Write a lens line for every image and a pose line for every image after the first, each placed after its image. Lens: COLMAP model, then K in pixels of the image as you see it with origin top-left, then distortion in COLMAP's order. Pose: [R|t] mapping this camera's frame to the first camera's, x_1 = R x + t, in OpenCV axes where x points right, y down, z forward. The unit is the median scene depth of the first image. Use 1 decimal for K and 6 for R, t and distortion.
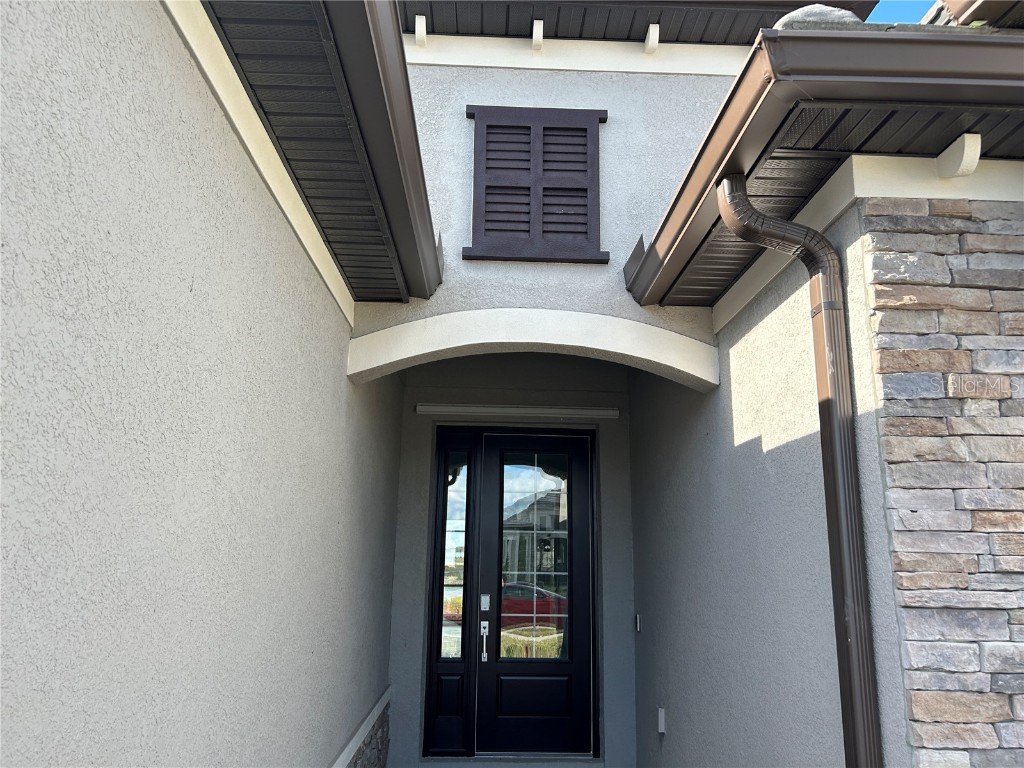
lens RADIAL K [[774.6, 0, 509.9], [0, 774.6, 382.4], [0, 0, 1]] dist [0.061278, -0.063817]
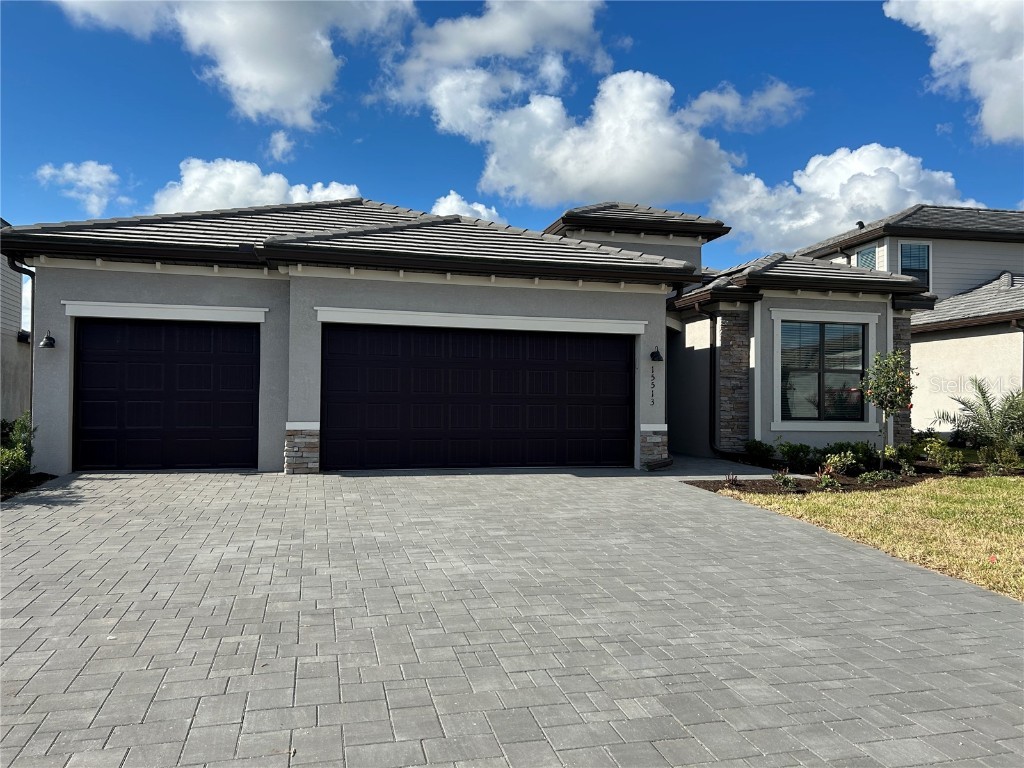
lens RADIAL K [[774.6, 0, 516.1], [0, 774.6, 389.7], [0, 0, 1]] dist [0.061278, -0.063817]
pose [[0.975482, -0.002182, 0.220068, -2.315699], [-0.042169, 0.979570, 0.196633, -0.726996], [-0.216001, -0.201092, 0.955461, -4.337269]]
